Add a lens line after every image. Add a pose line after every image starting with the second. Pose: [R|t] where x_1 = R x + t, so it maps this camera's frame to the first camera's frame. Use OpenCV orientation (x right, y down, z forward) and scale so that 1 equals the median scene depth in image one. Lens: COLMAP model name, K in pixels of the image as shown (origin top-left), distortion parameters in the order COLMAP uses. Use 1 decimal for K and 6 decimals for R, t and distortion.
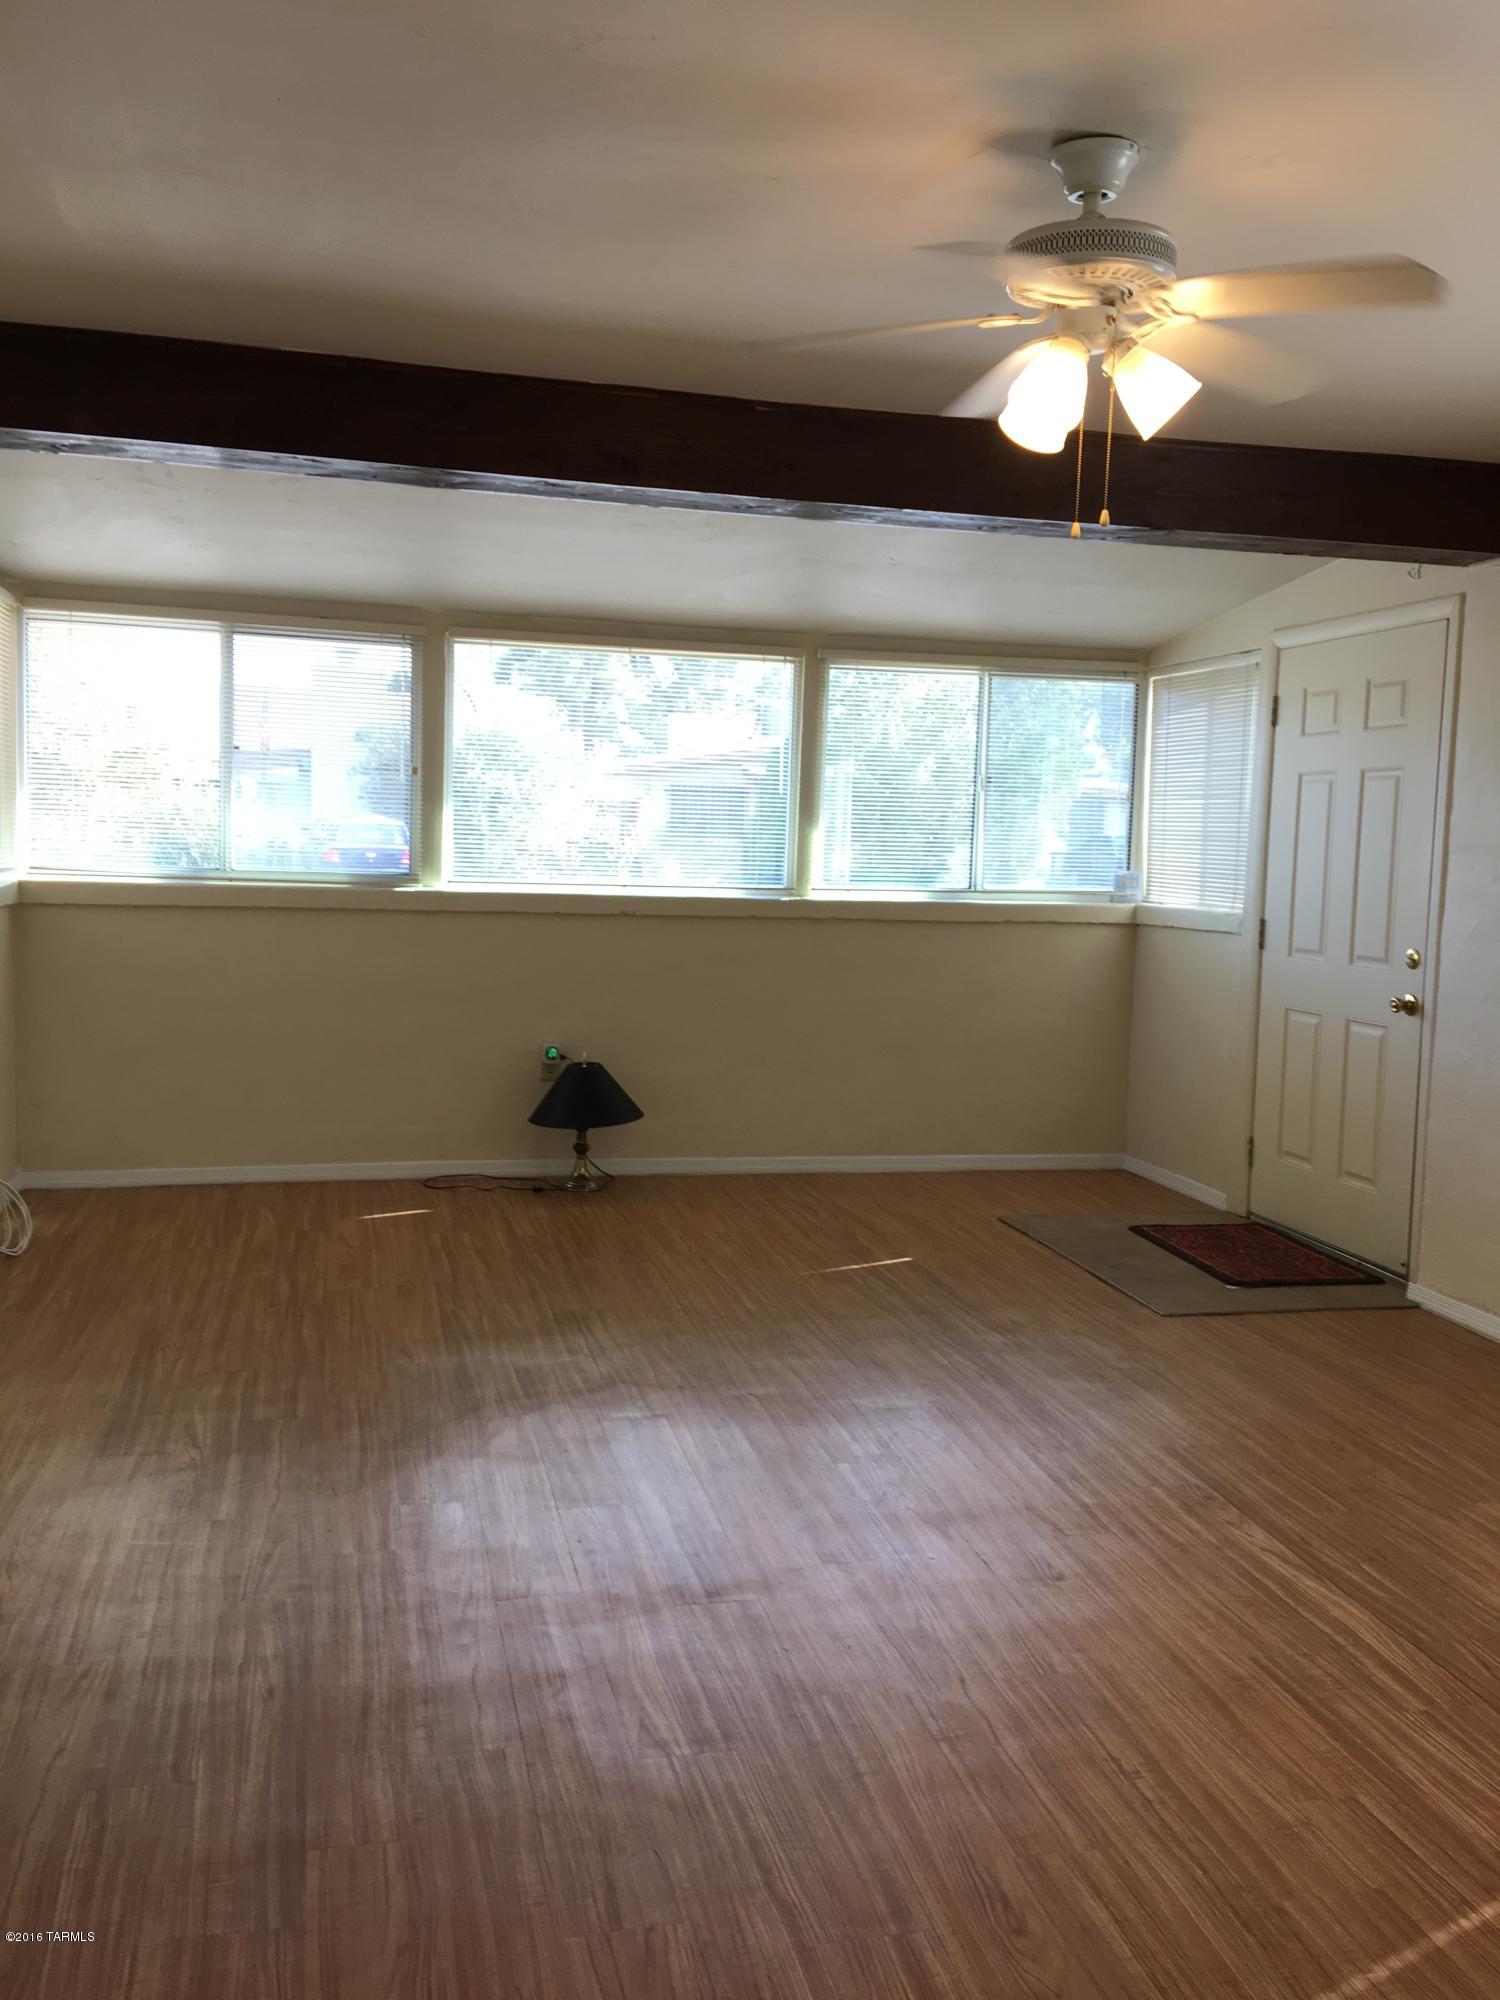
lens RADIAL K [[1691.7, 0, 745.0], [0, 1691.7, 989.0], [0, 0, 1]] dist [0.107084, -0.168760]
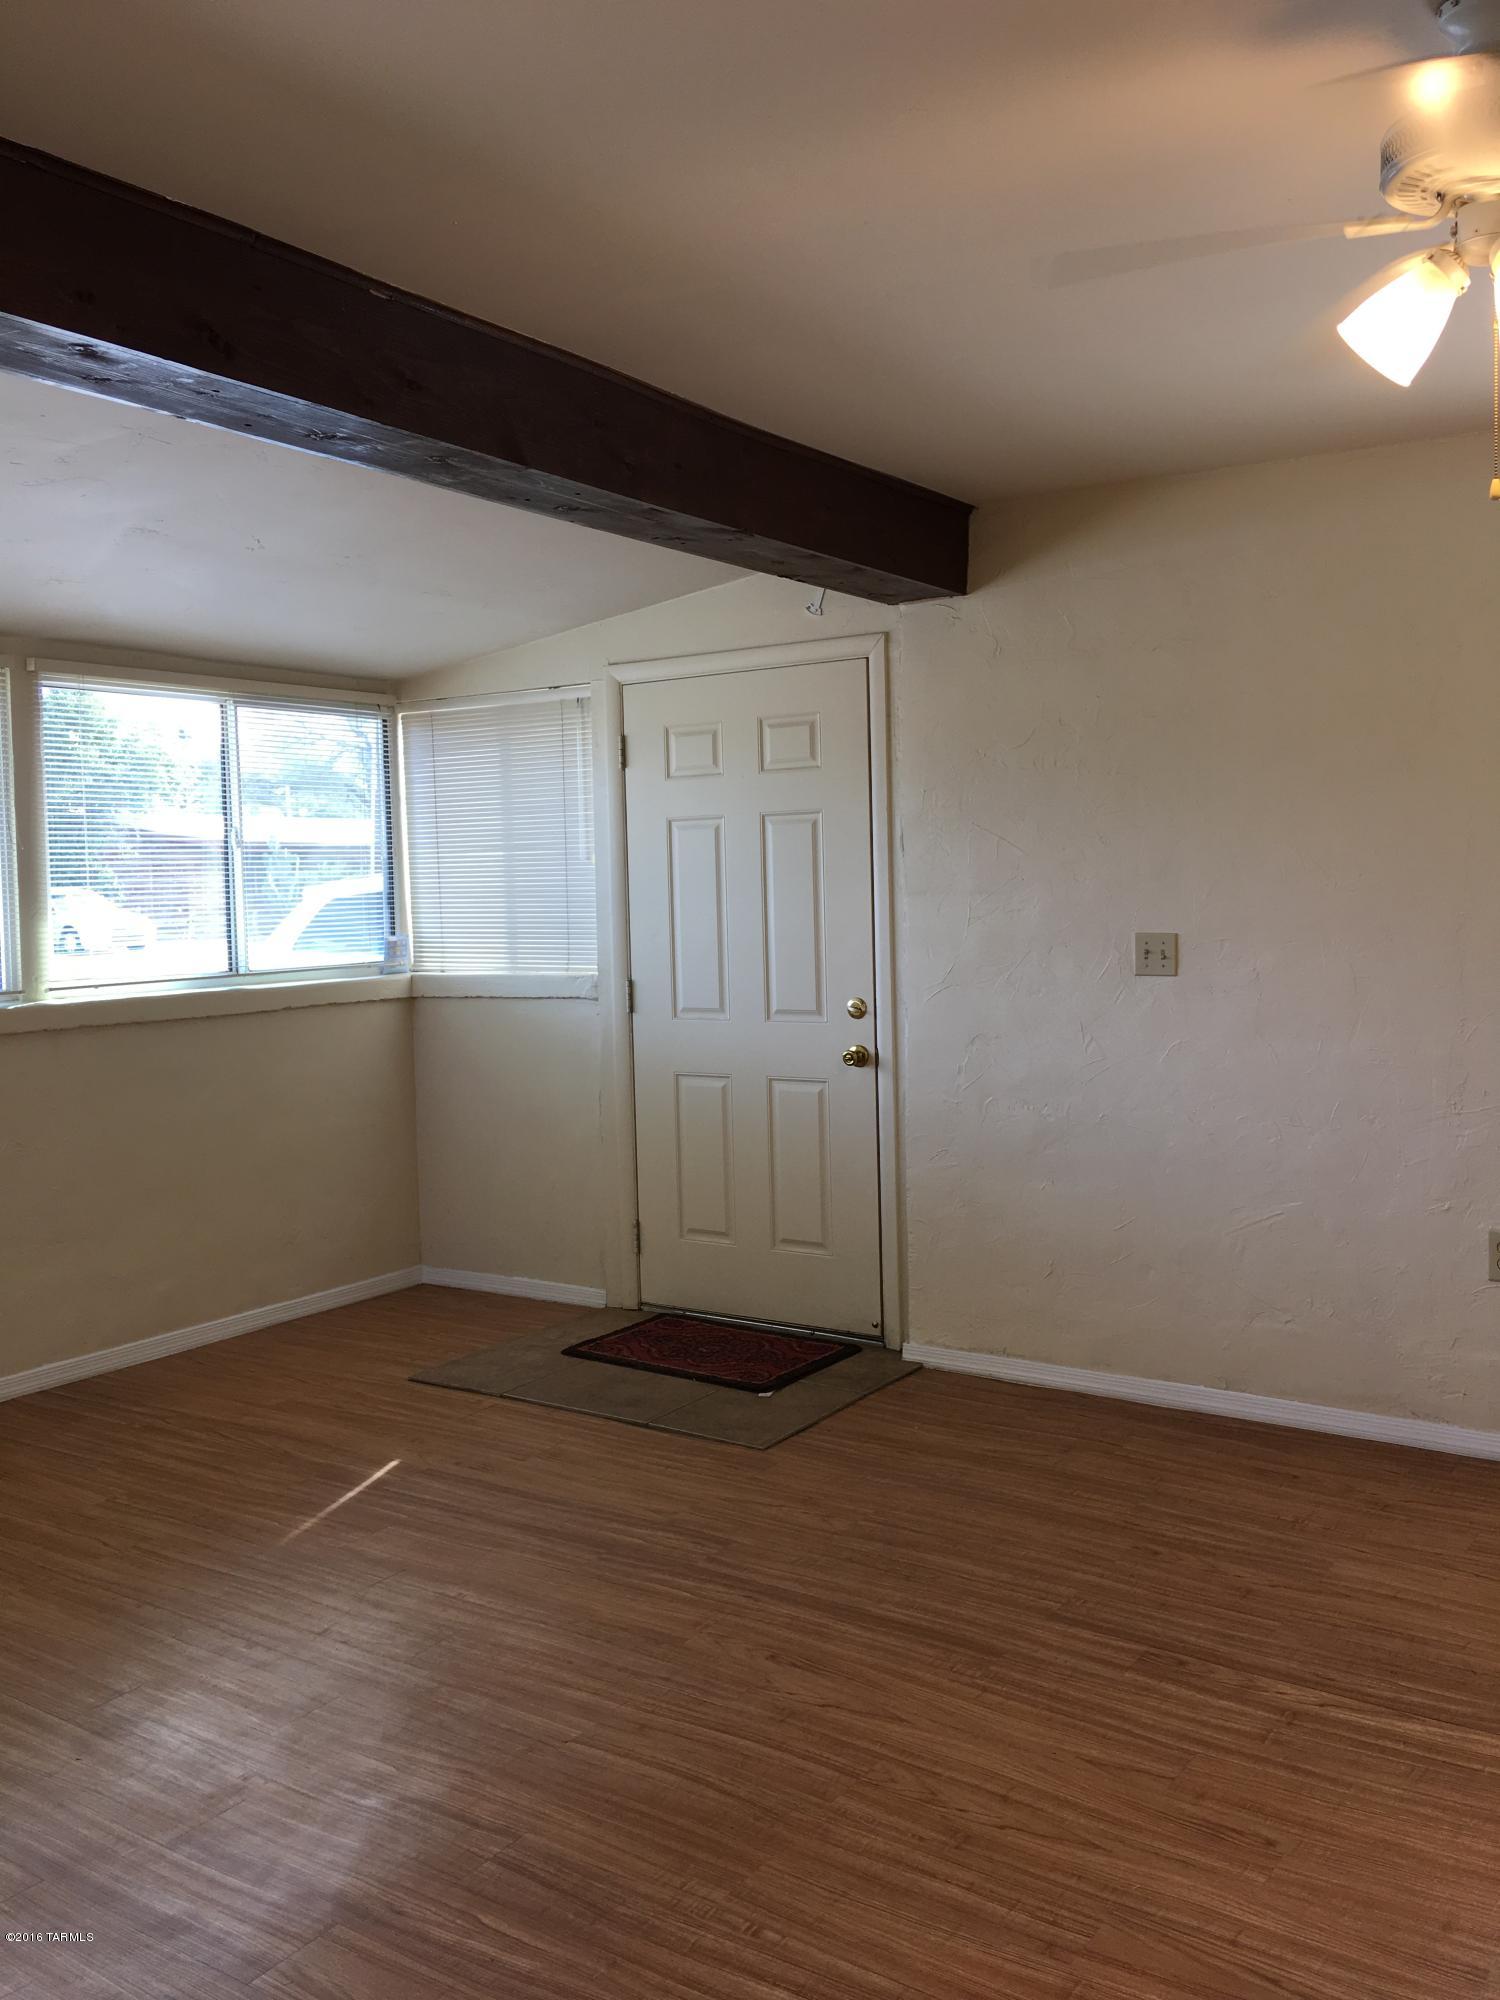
lens RADIAL K [[1692.1, 0, 746.8], [0, 1692.1, 992.6], [0, 0, 1]] dist [0.125164, -0.200269]
pose [[0.741842, -0.089949, 0.664515, -0.271033], [0.107489, 0.994100, 0.014565, -0.043873], [-0.661904, 0.060624, 0.747133, 0.308643]]
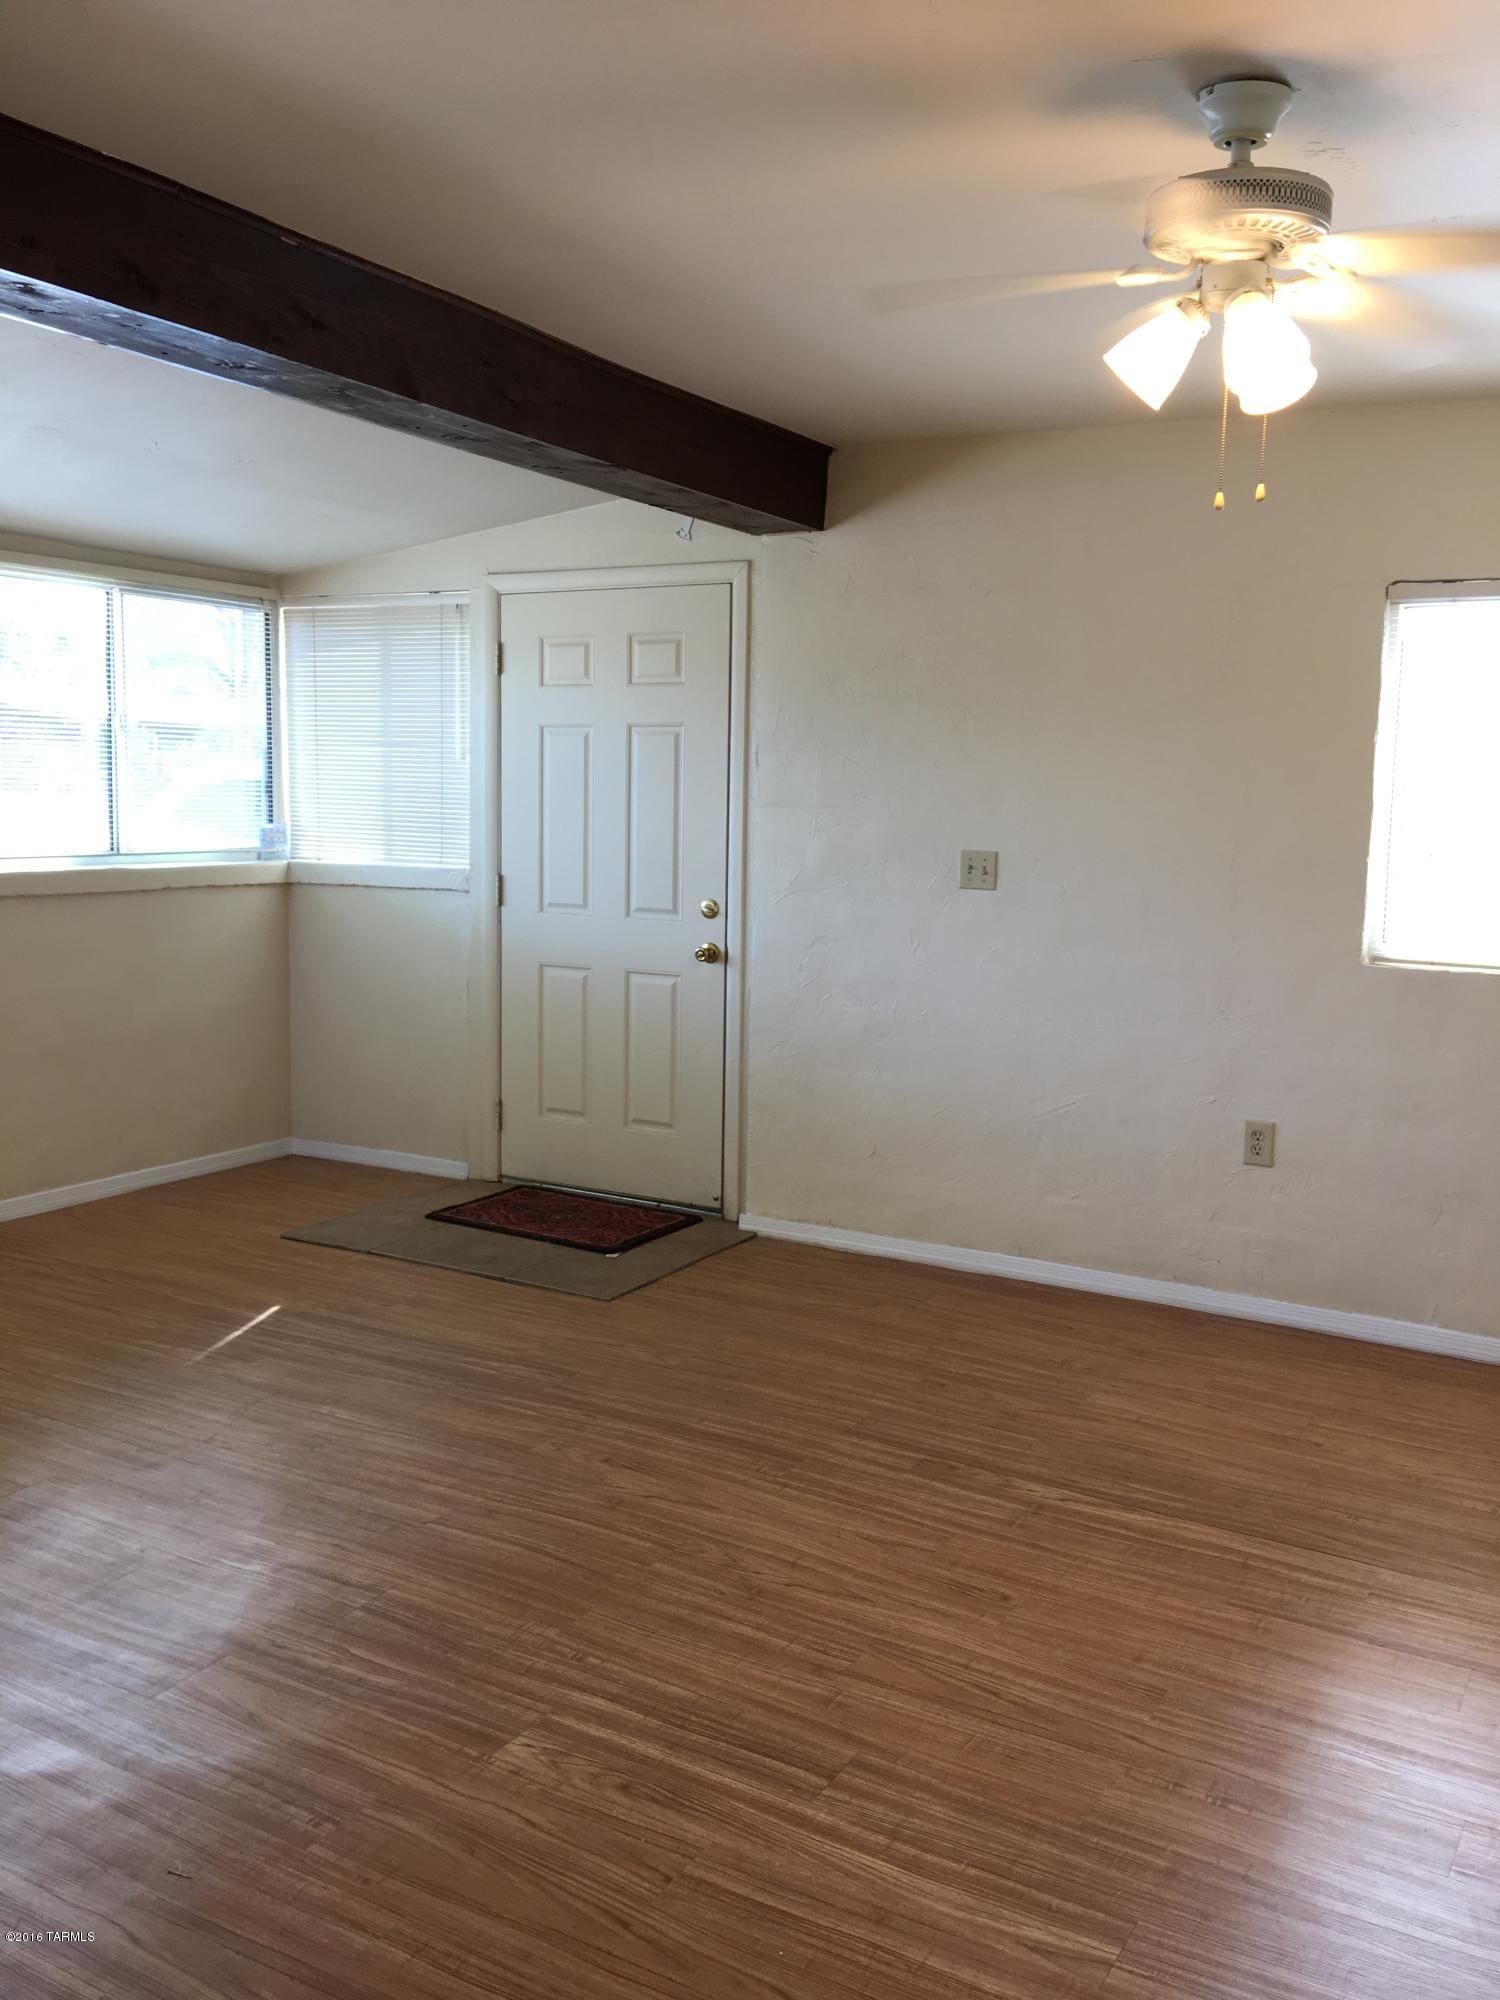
lens RADIAL K [[1699.2, 0, 747.7], [0, 1699.2, 978.2], [0, 0, 1]] dist [0.131277, -0.198261]
pose [[0.691447, -0.097164, 0.715864, -0.322173], [0.068368, 0.995268, 0.069051, -0.042803], [-0.719185, 0.001198, 0.694817, 0.244942]]
